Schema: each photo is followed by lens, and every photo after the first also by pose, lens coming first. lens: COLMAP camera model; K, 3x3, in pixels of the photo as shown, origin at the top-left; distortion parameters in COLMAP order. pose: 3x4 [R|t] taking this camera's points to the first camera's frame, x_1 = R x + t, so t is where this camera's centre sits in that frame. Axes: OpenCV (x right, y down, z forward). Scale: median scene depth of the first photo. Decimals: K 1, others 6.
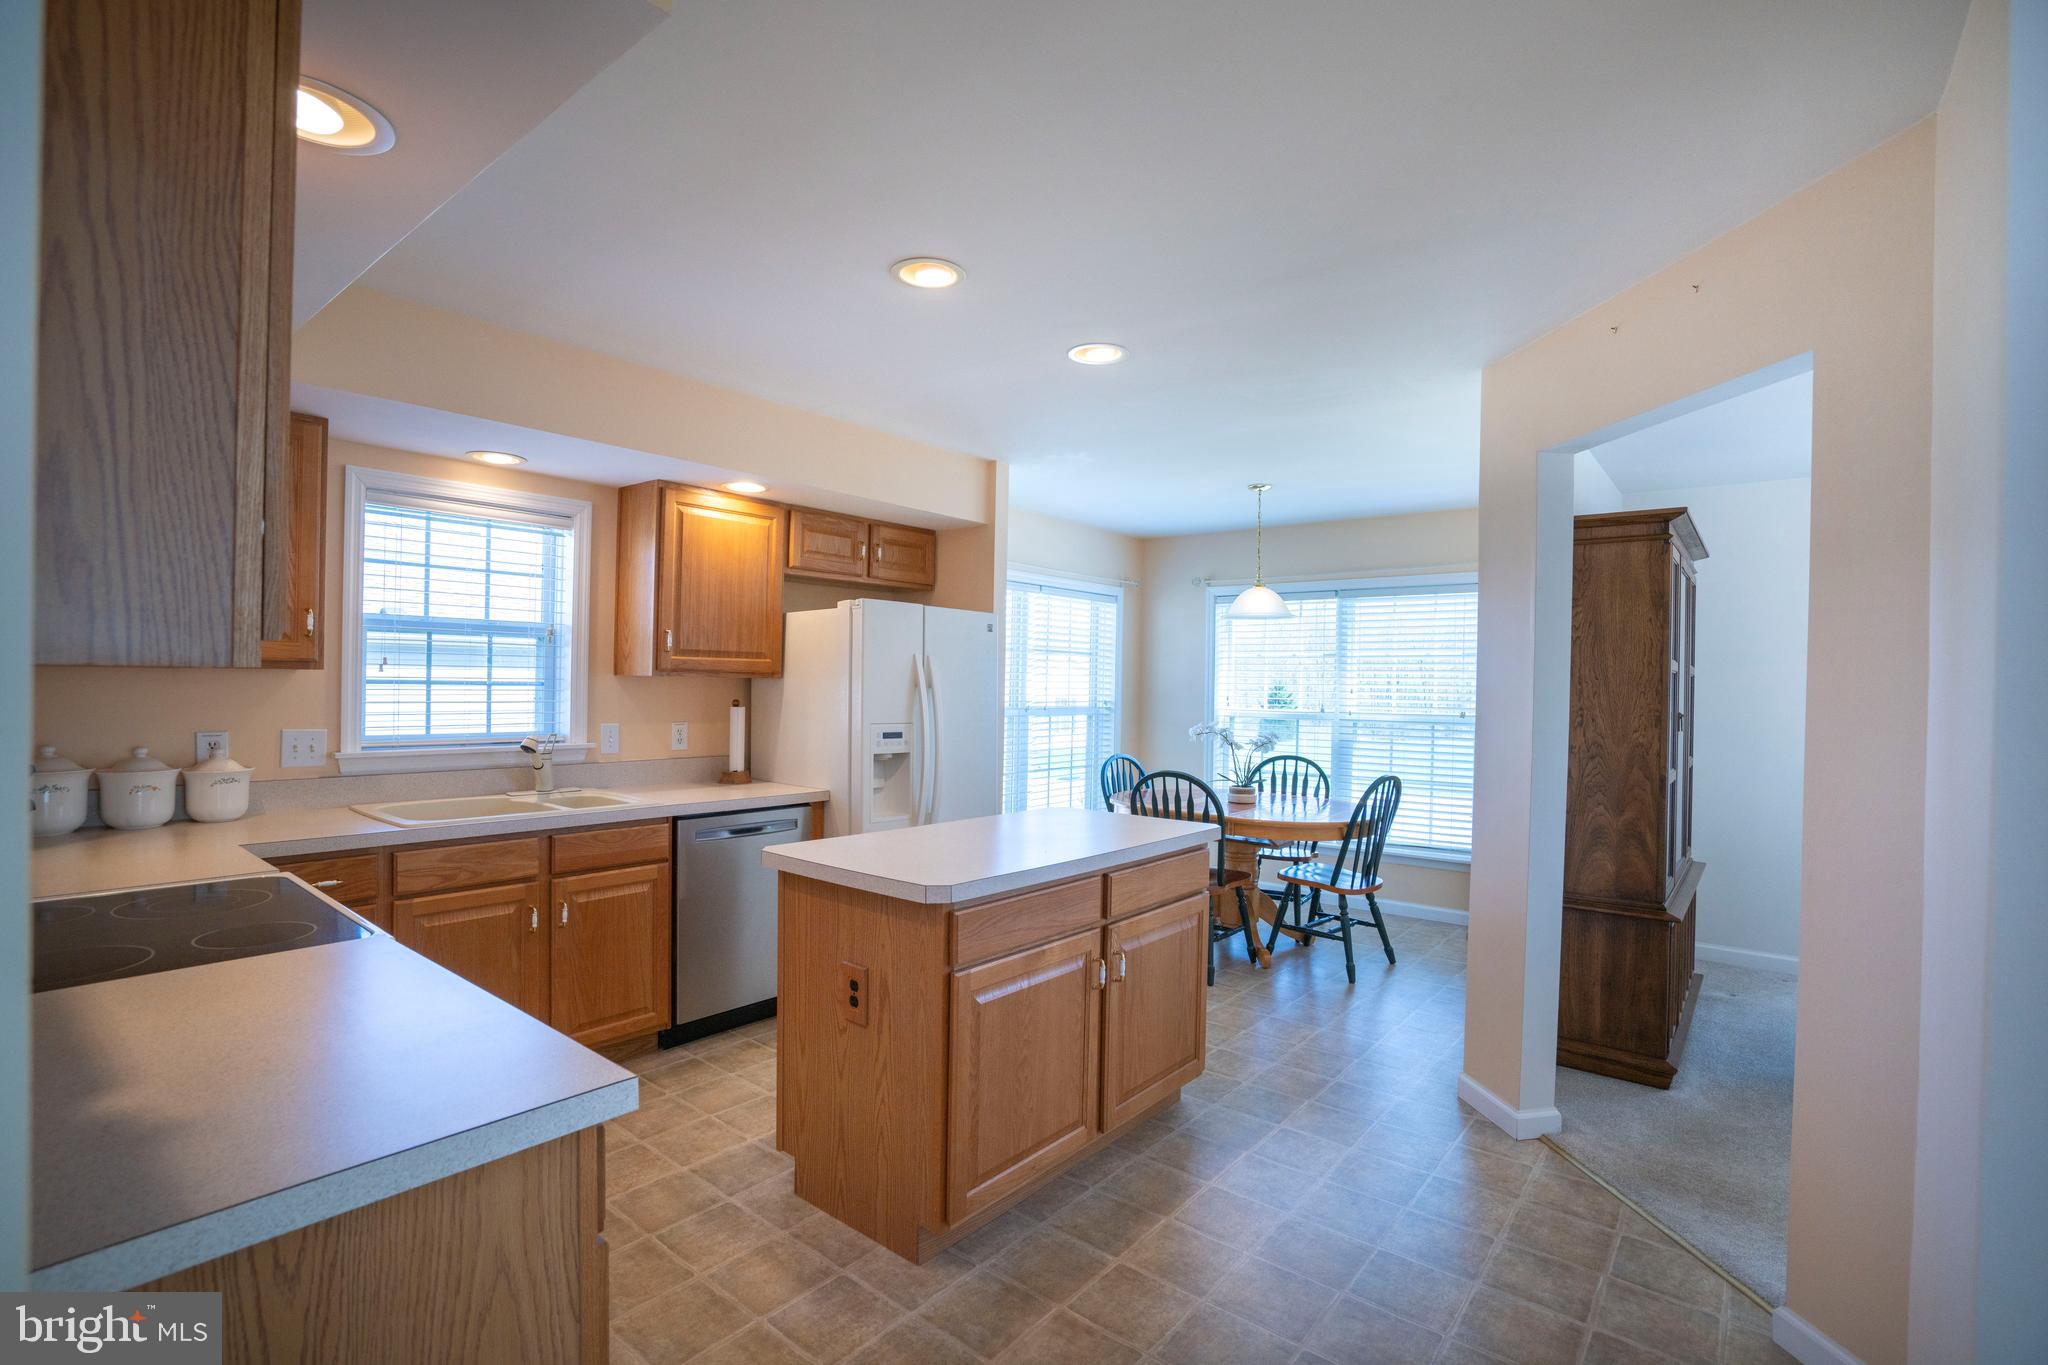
lens RADIAL K [[957.1, 0, 1019.5], [0, 957.1, 682.6], [0, 0, 1]] dist [-0.041206, 0.012086]
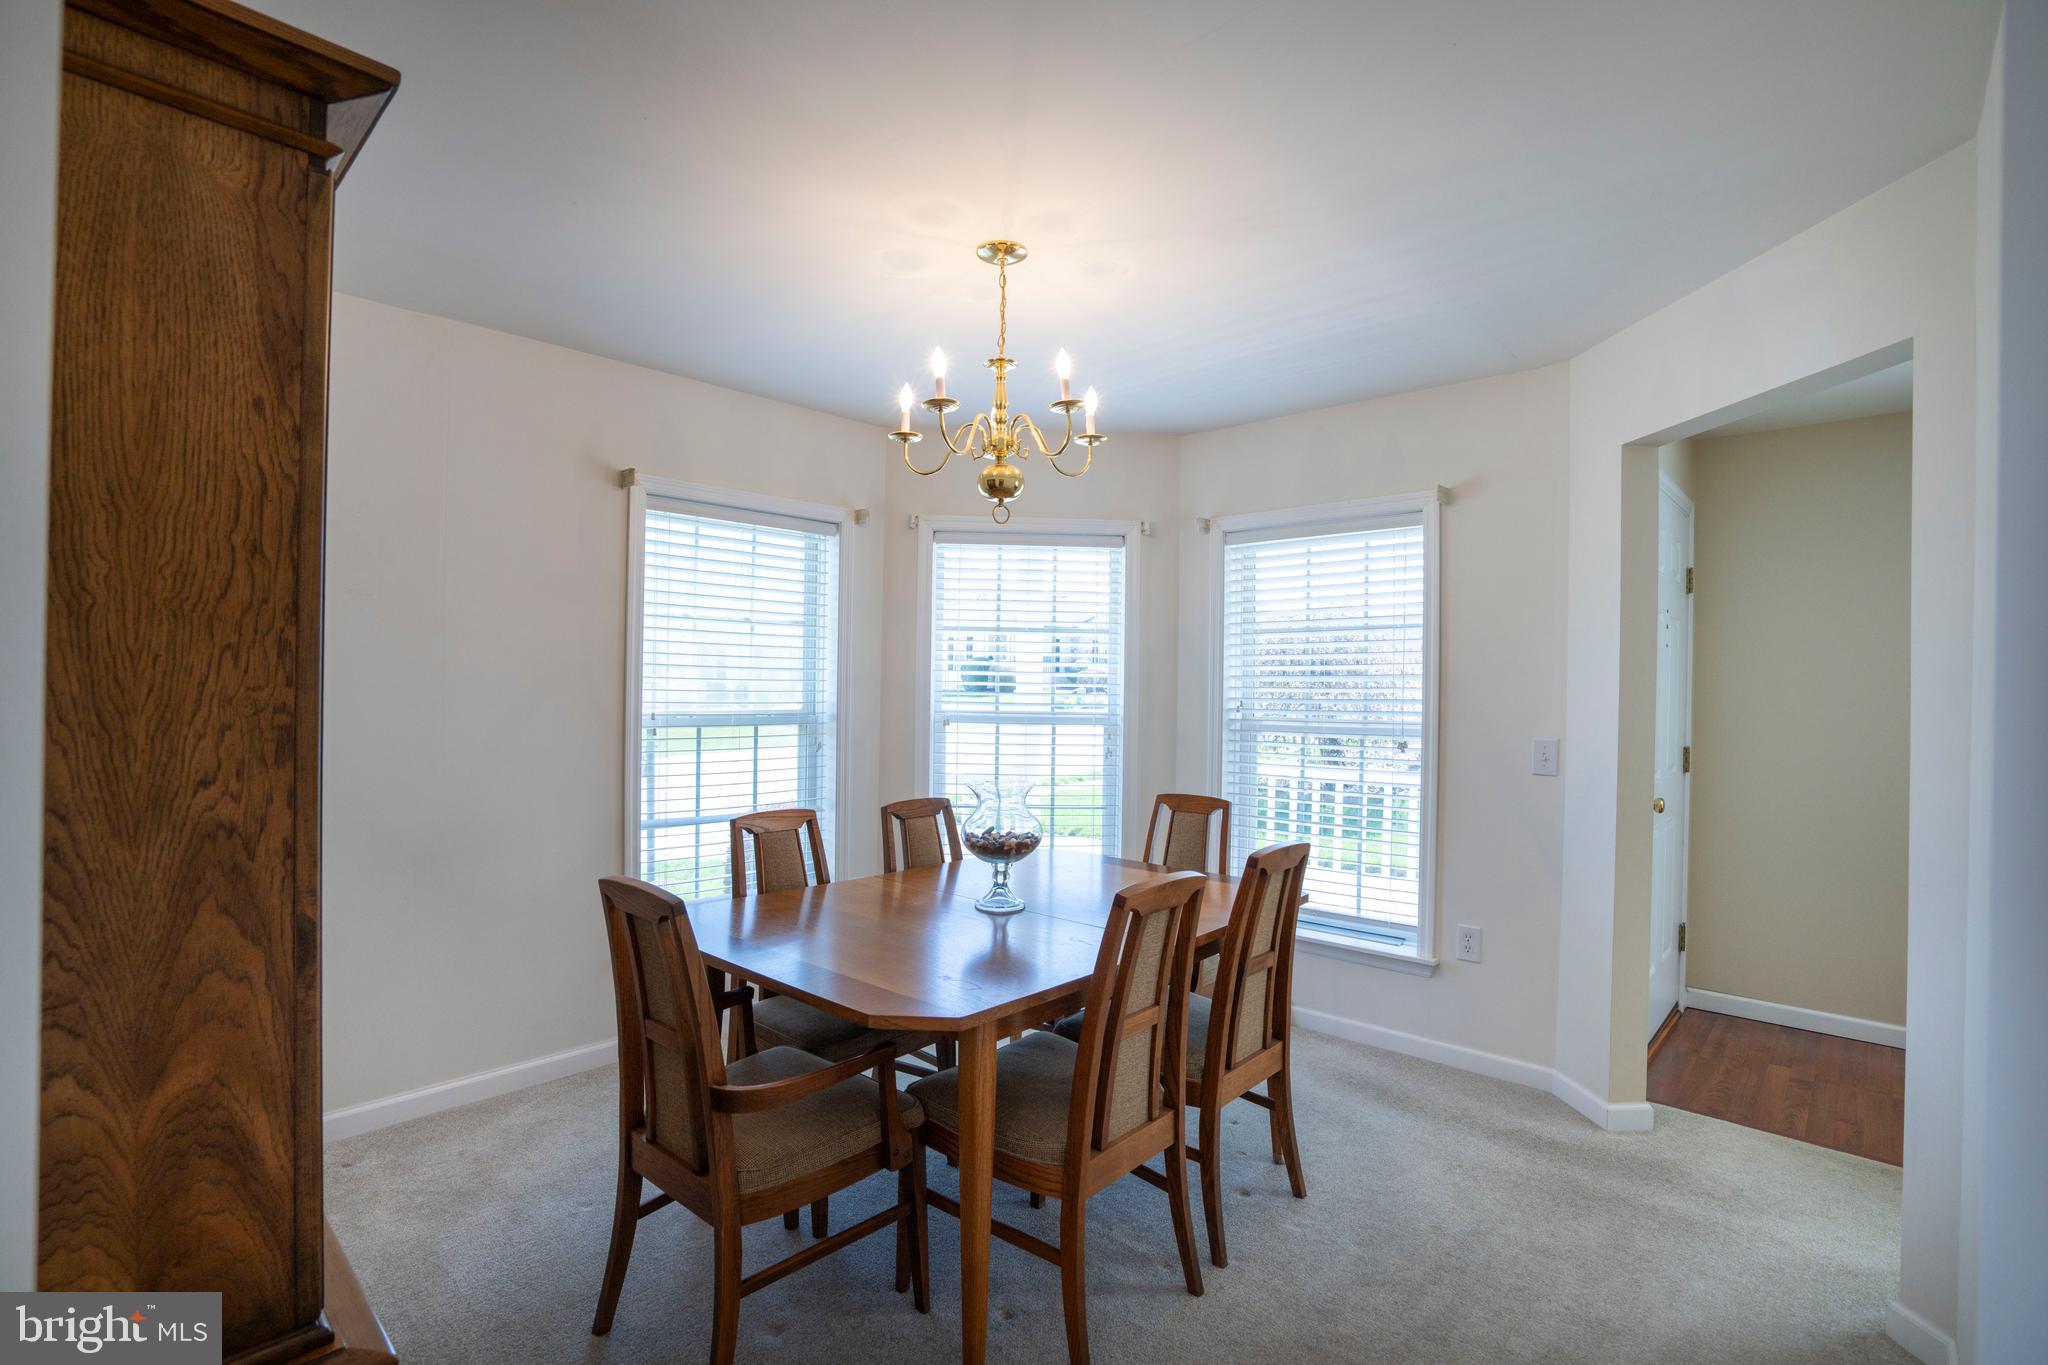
lens RADIAL K [[957.1, 0, 1024.0], [0, 957.1, 684.4], [0, 0, 1]] dist [-0.041206, 0.012086]
pose [[0.056211, -0.013056, 0.998334, 0.388241], [-0.002027, 0.999911, 0.013191, 0.017622], [-0.998417, -0.002765, 0.056180, 0.741528]]
